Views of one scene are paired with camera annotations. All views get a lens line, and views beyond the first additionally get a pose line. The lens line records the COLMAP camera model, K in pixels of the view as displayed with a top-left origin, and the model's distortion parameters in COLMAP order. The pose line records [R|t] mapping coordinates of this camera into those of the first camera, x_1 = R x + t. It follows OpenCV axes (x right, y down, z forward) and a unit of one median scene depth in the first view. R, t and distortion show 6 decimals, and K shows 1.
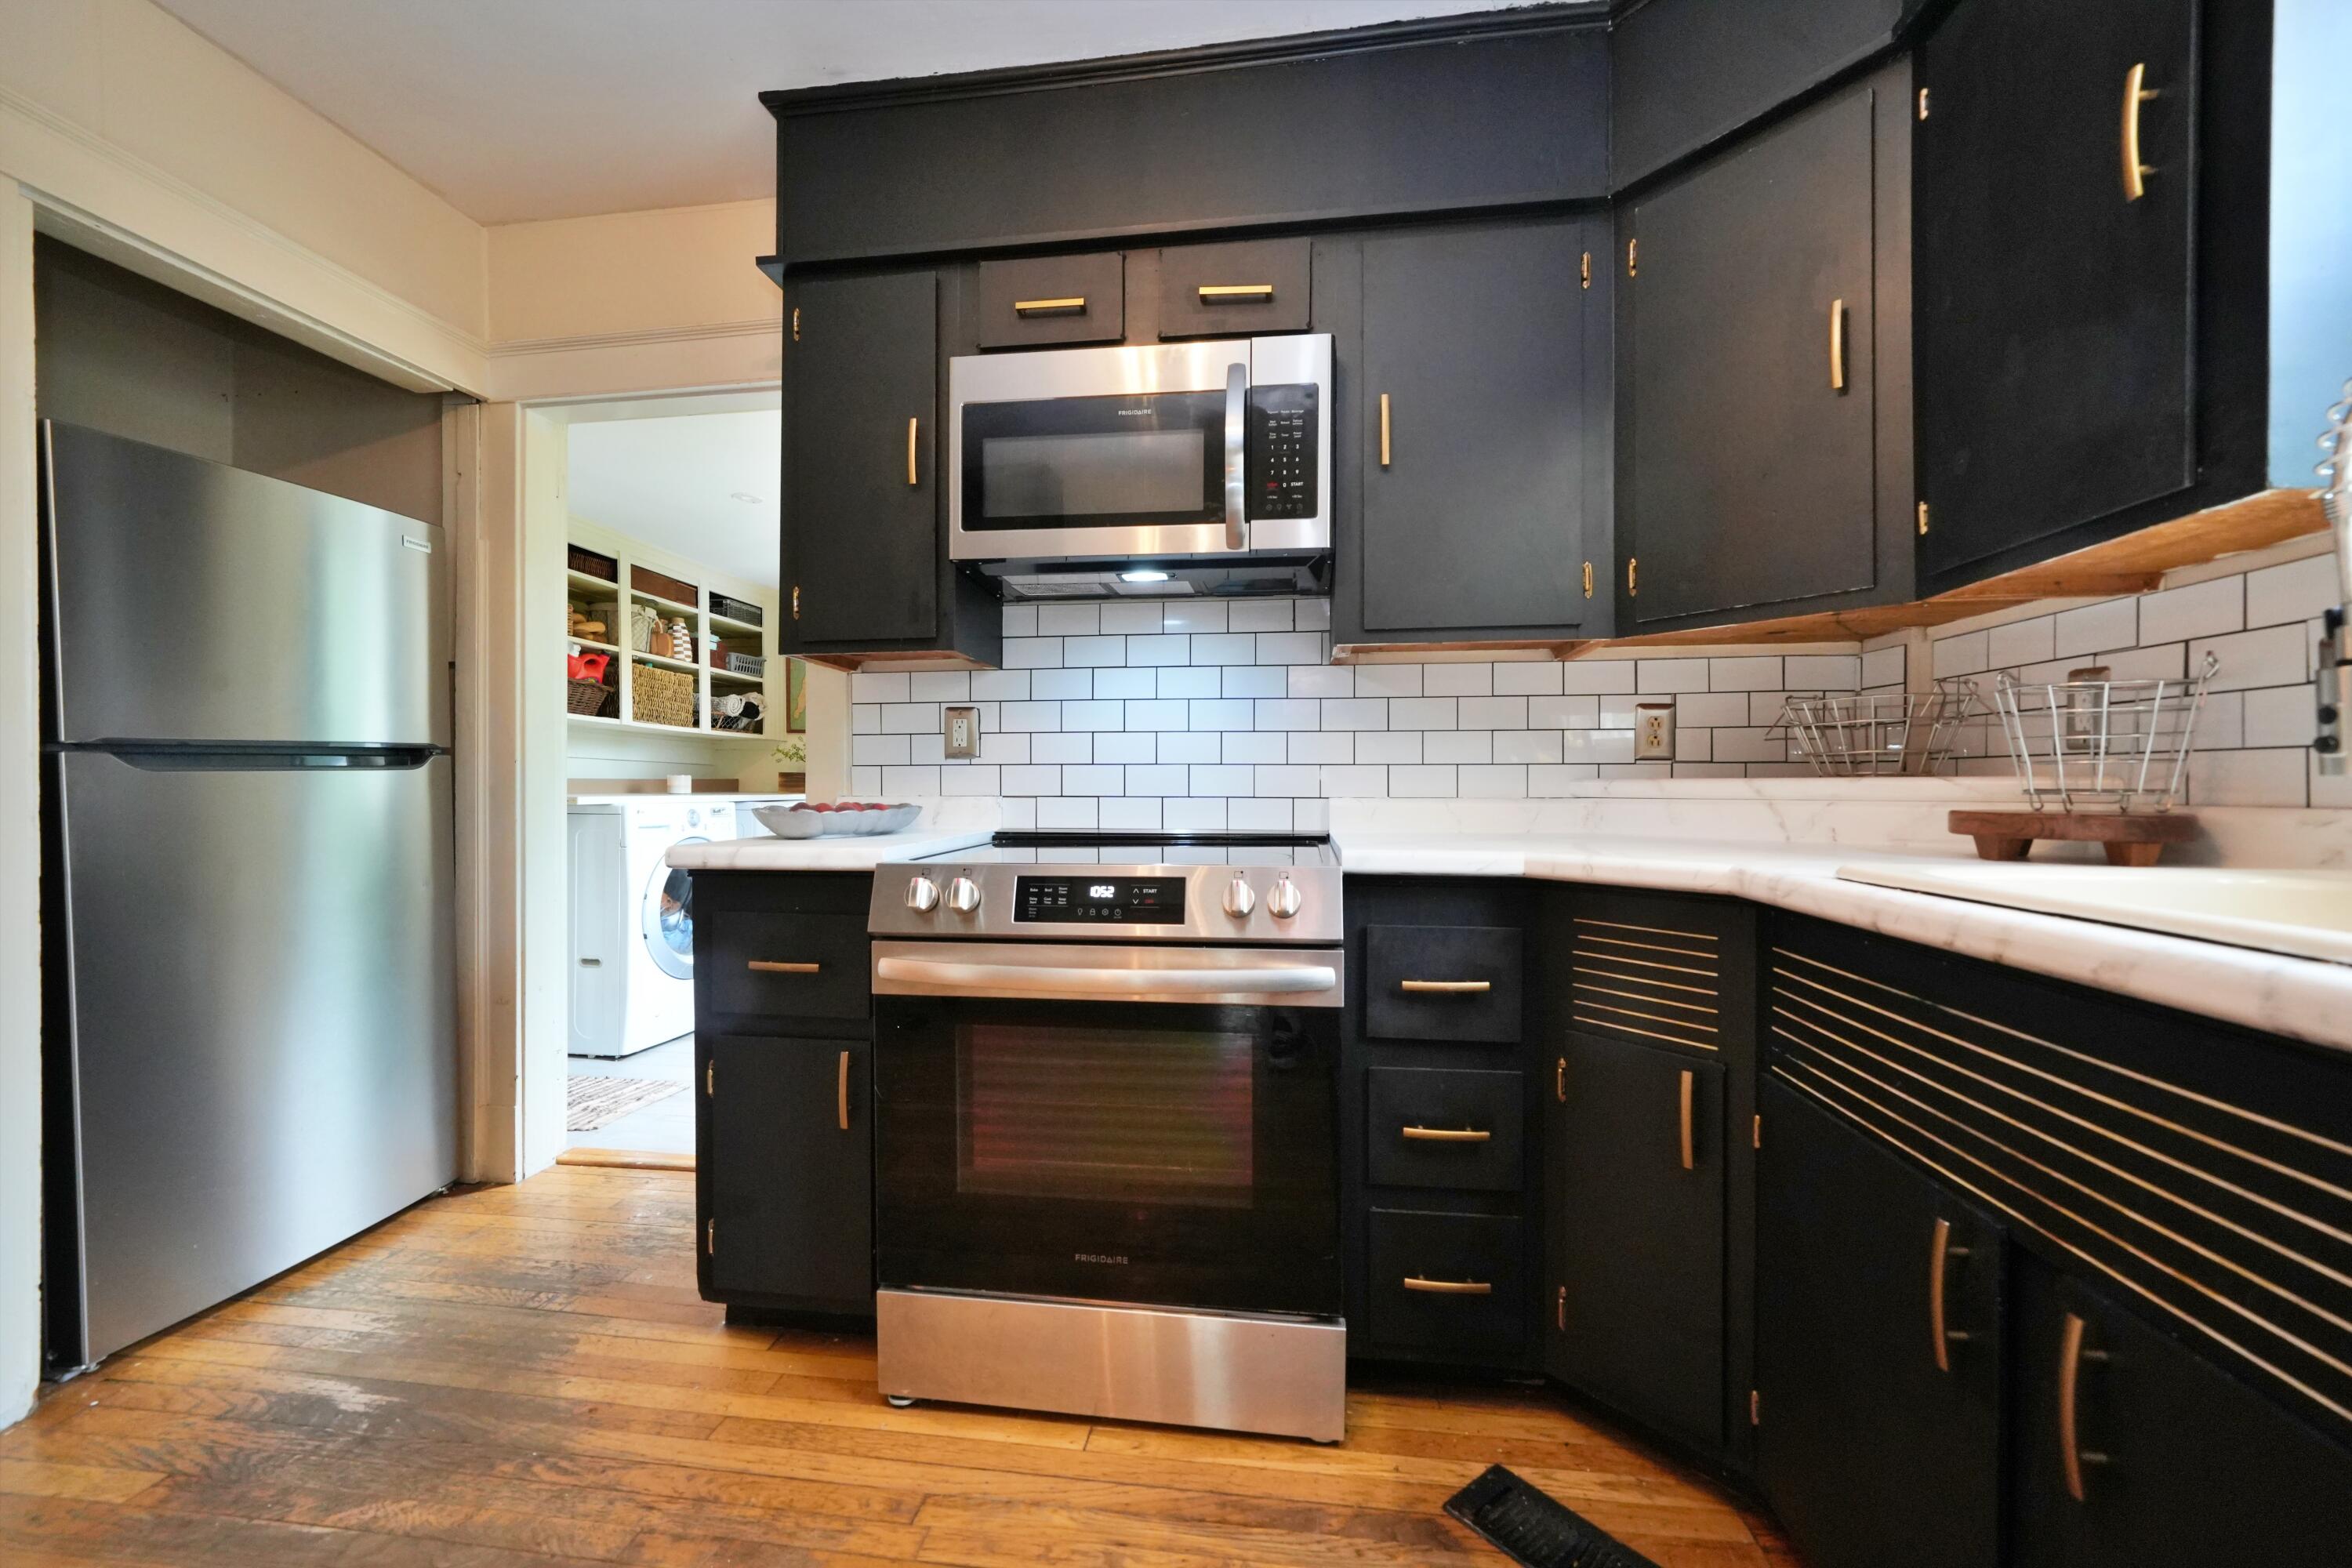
lens RADIAL K [[925.0, 0, 1163.4], [0, 925.0, 789.9], [0, 0, 1]] dist [-0.011059, 0.003983]
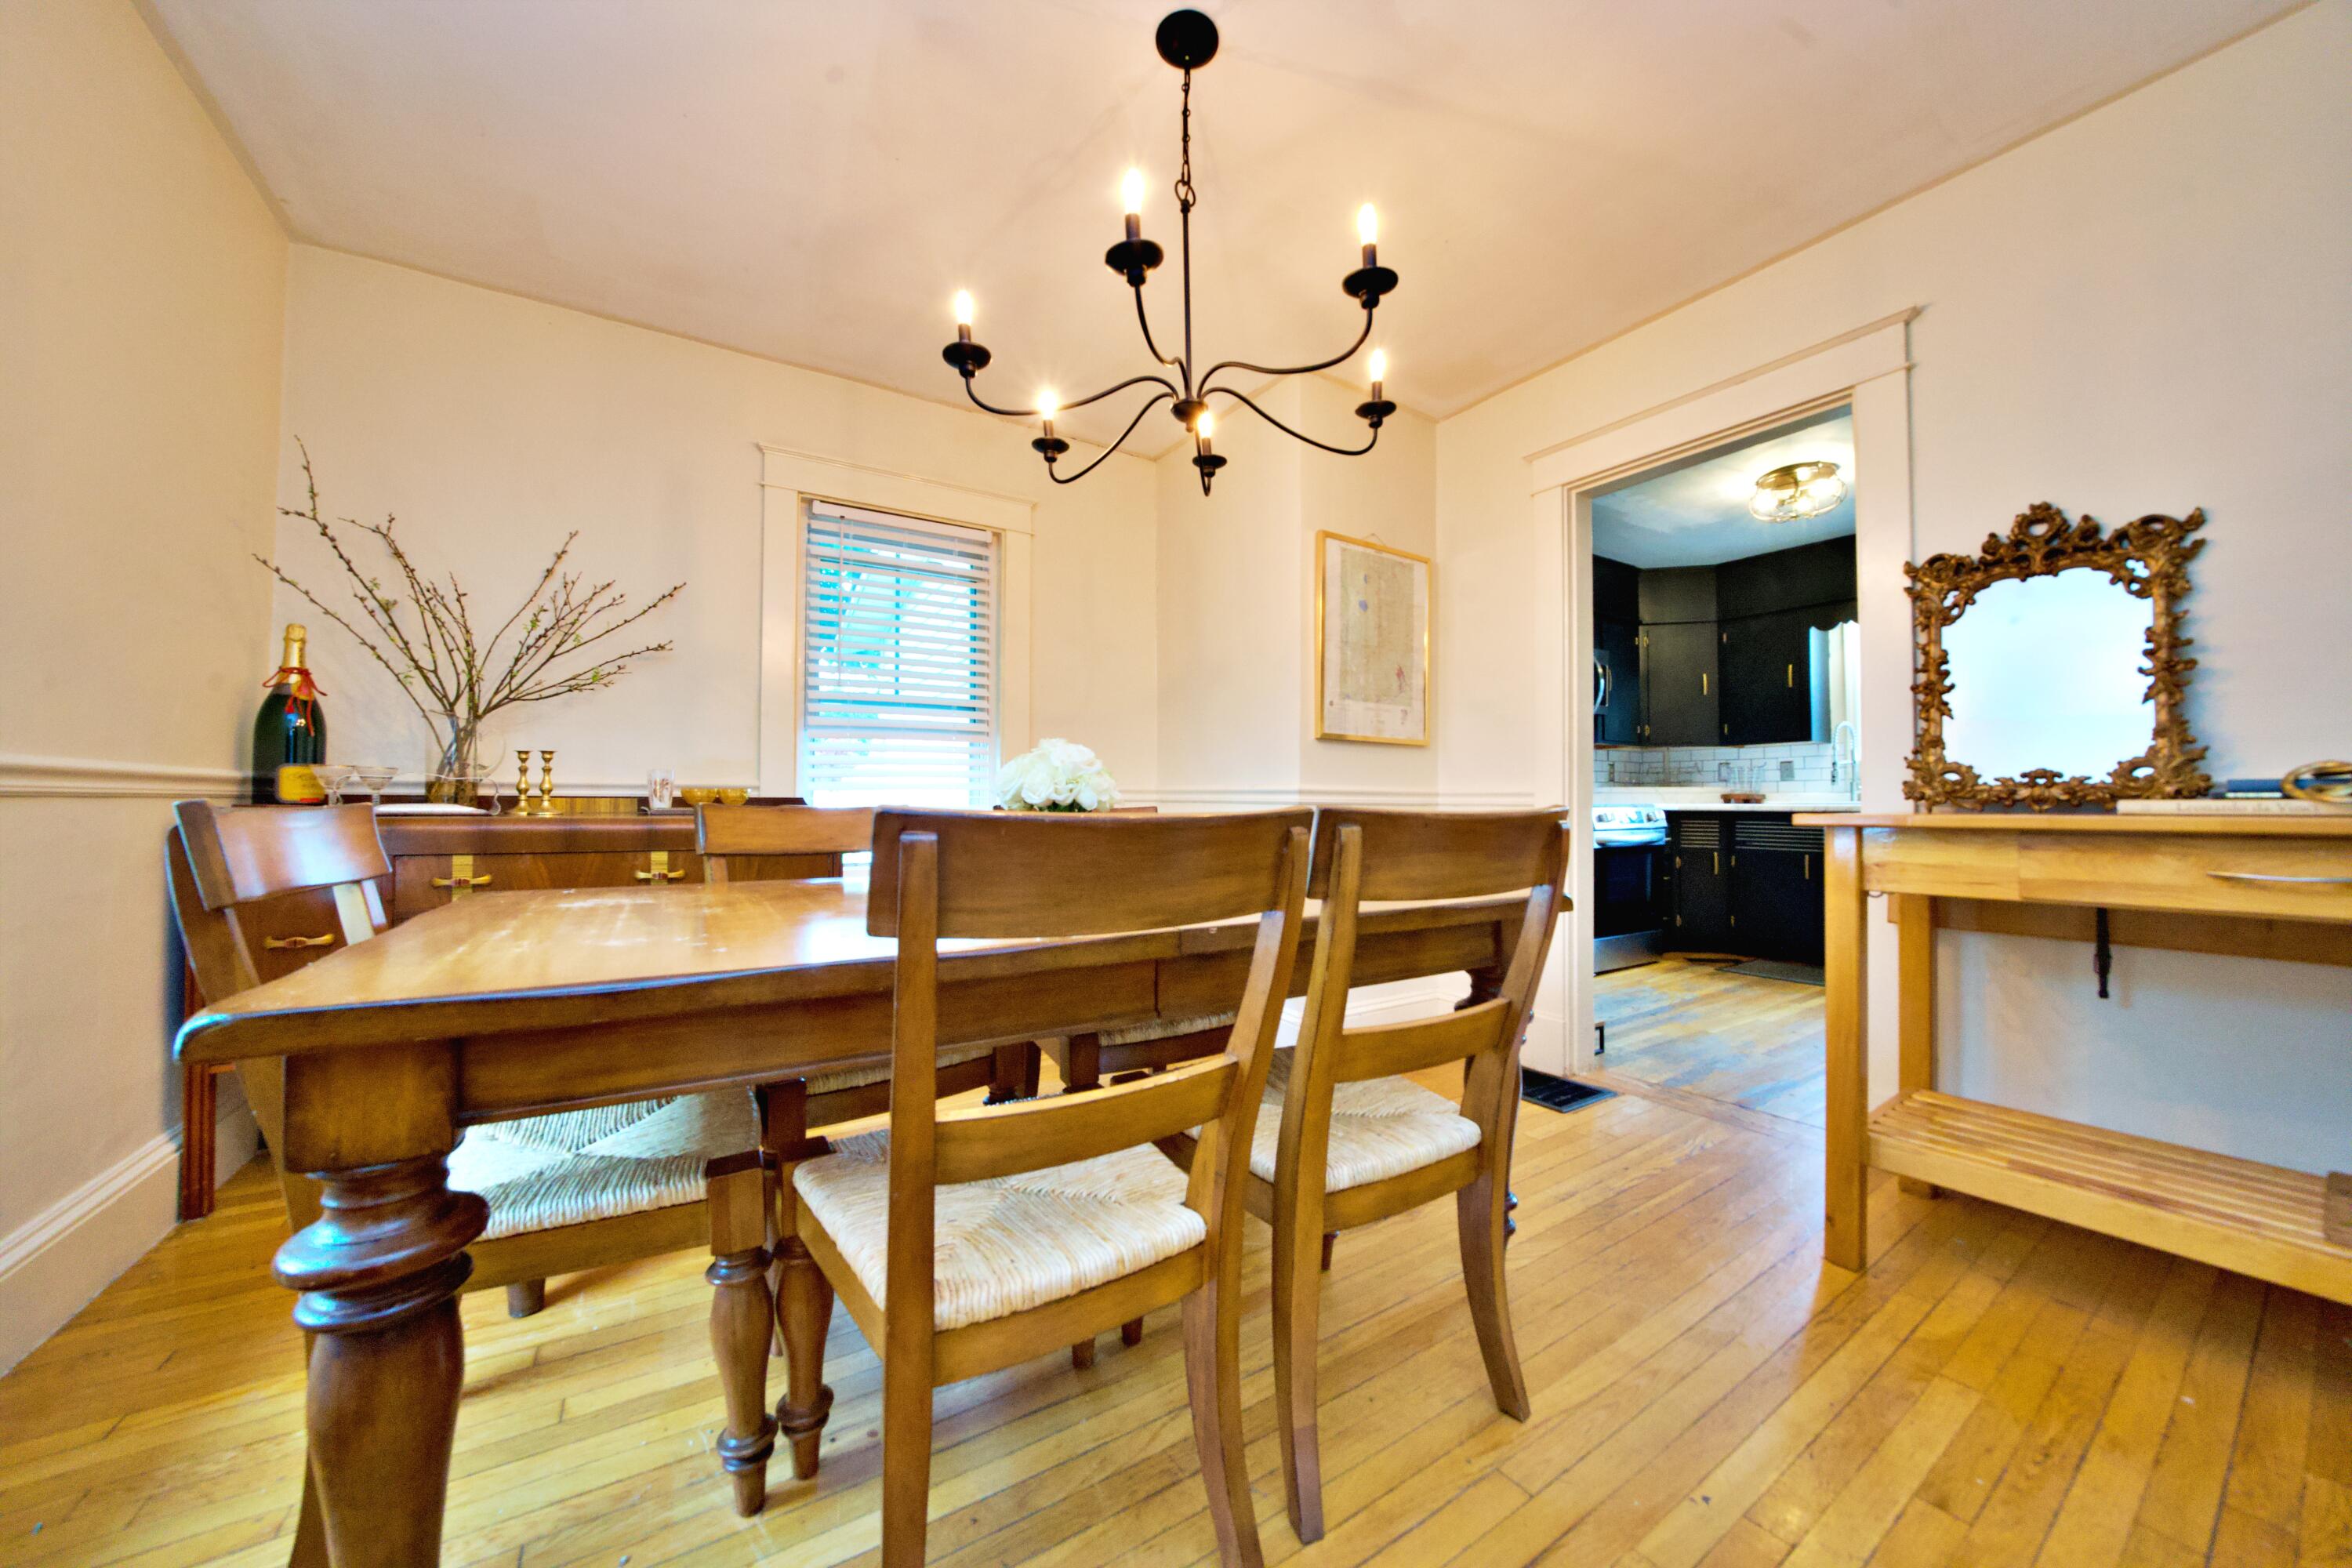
lens RADIAL K [[812.8, 0, 1165.6], [0, 812.8, 795.8], [0, 0, 1]] dist [-0.025267, 0.000482]
pose [[0.758954, 0.012020, 0.651033, -2.990616], [-0.002636, 0.999878, -0.015389, 0.078949], [-0.651138, 0.009963, 0.758894, -0.156873]]
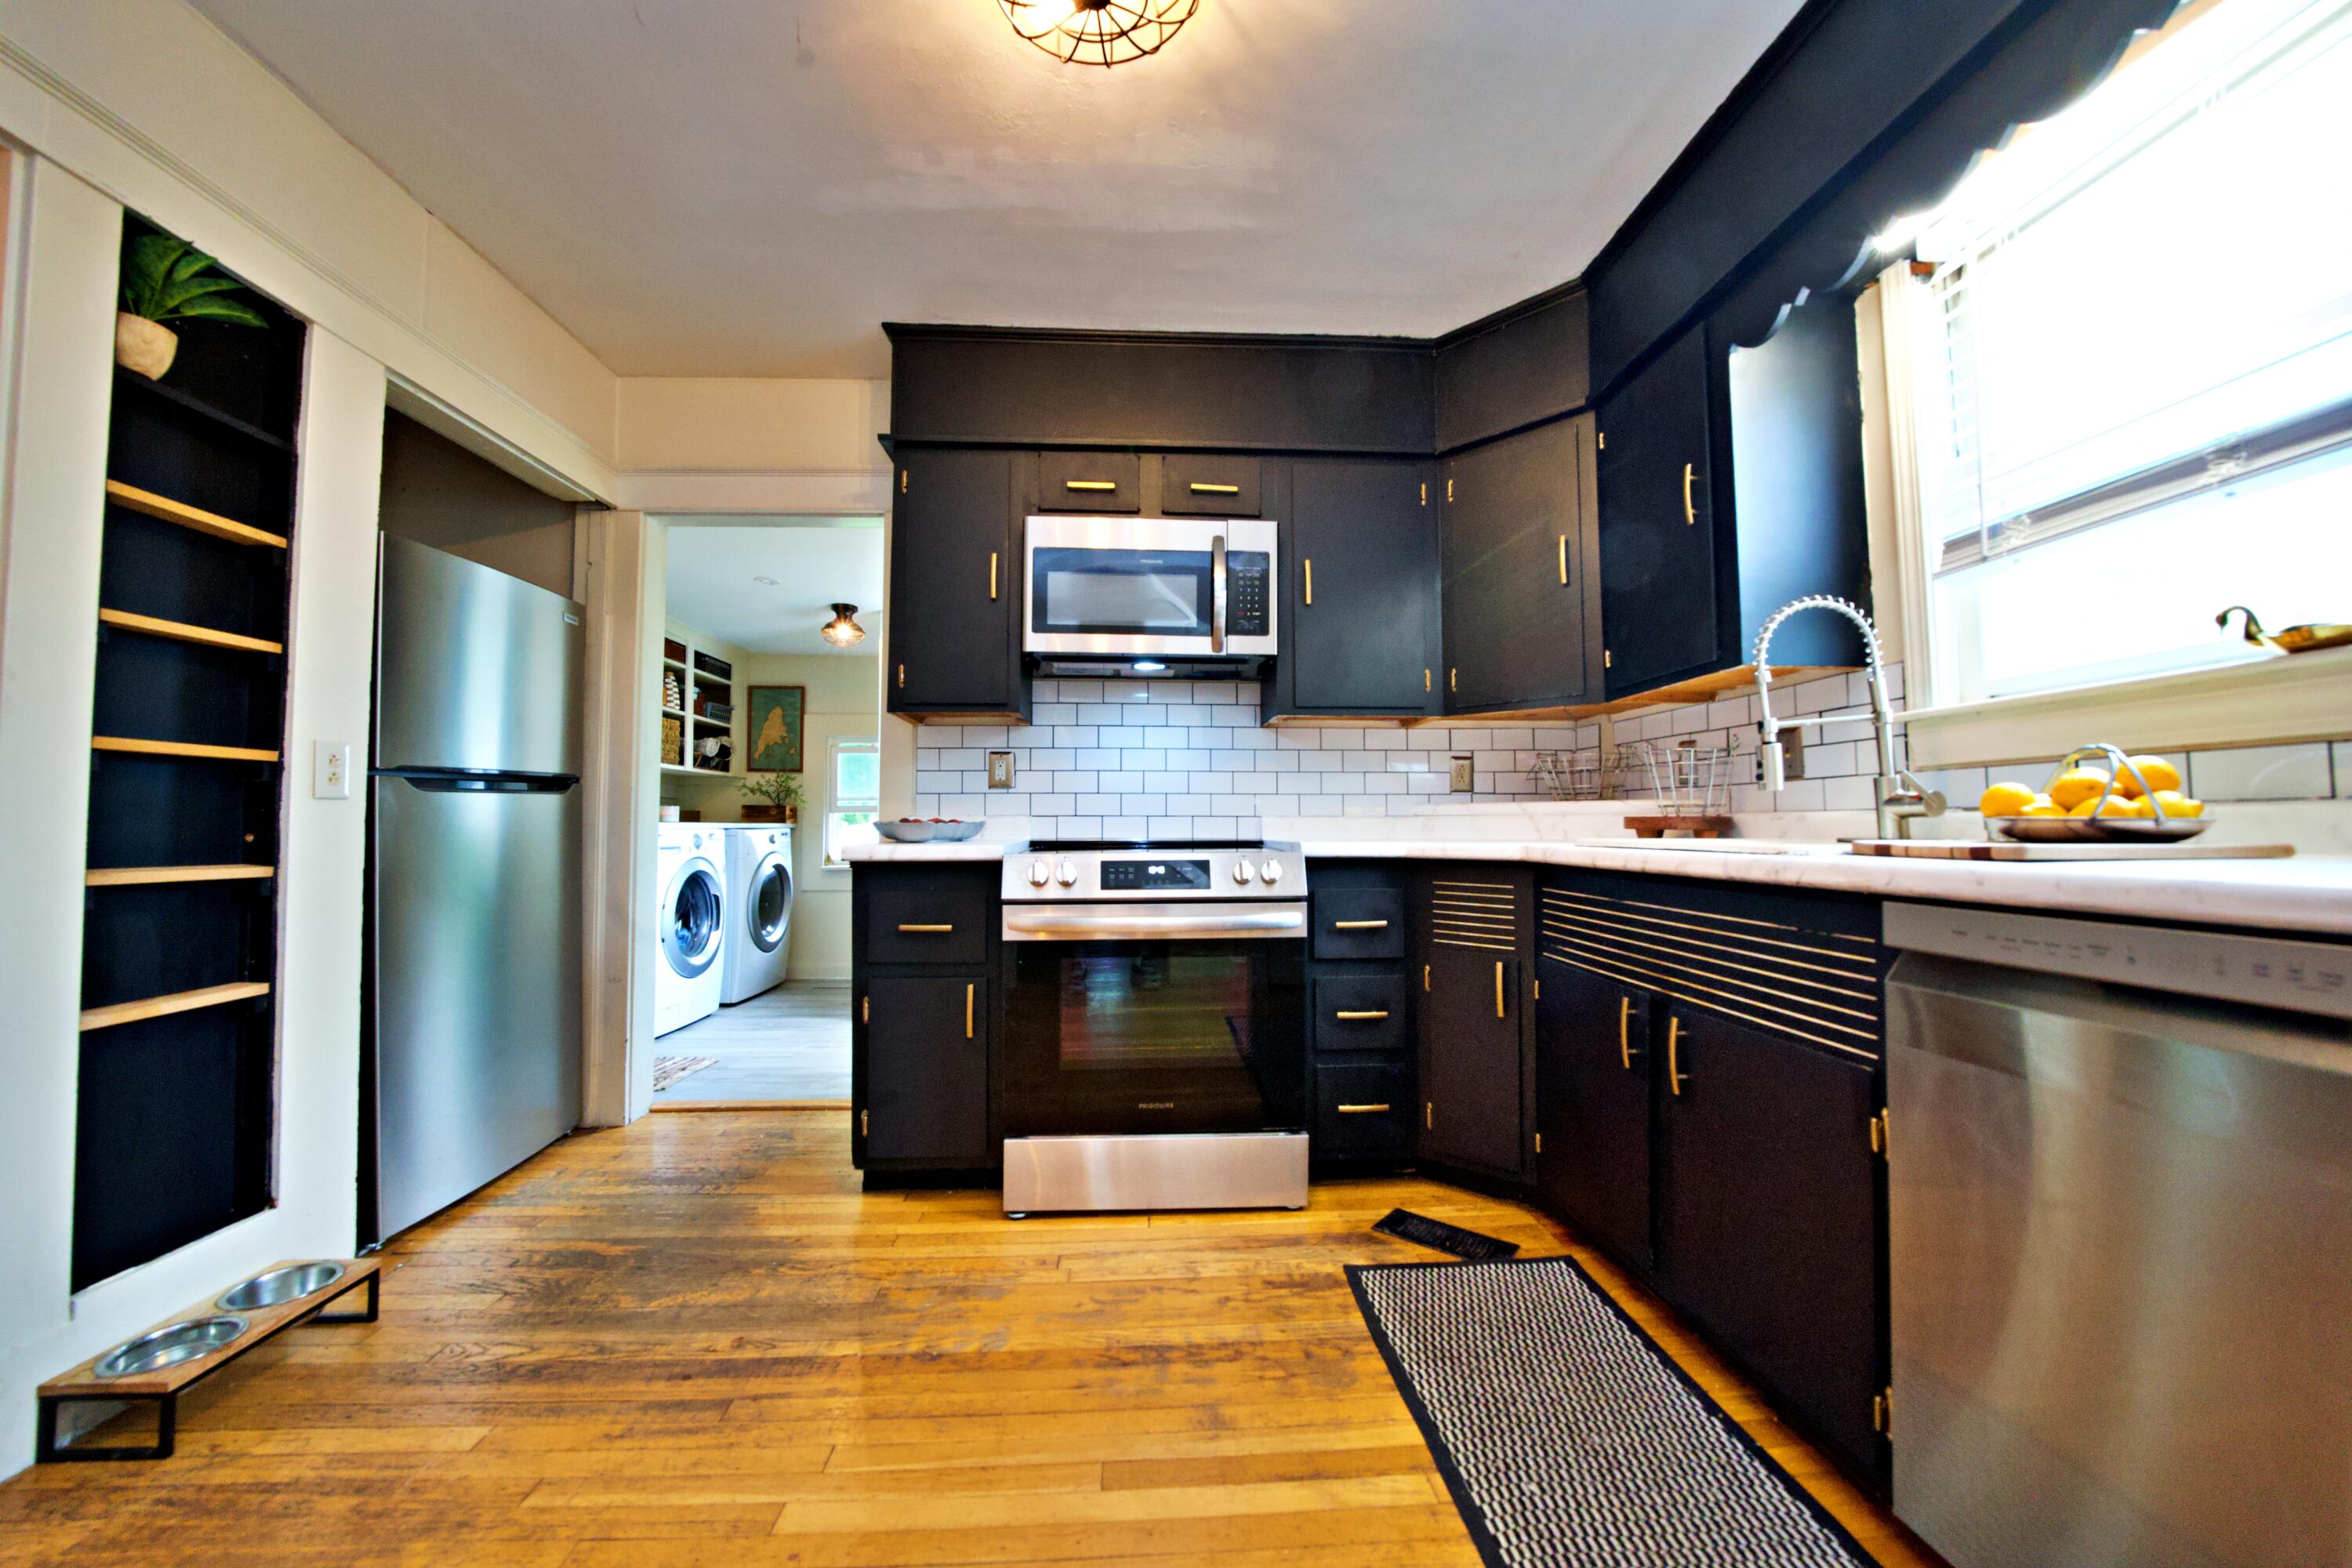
lens RADIAL K [[812.8, 0, 1161.4], [0, 812.8, 794.0], [0, 0, 1]] dist [-0.025267, 0.000482]
pose [[0.982658, 0.006370, 0.185316, -0.280868], [0.001356, 0.999136, -0.041533, 0.033919], [-0.185420, 0.041064, 0.981801, -0.327957]]
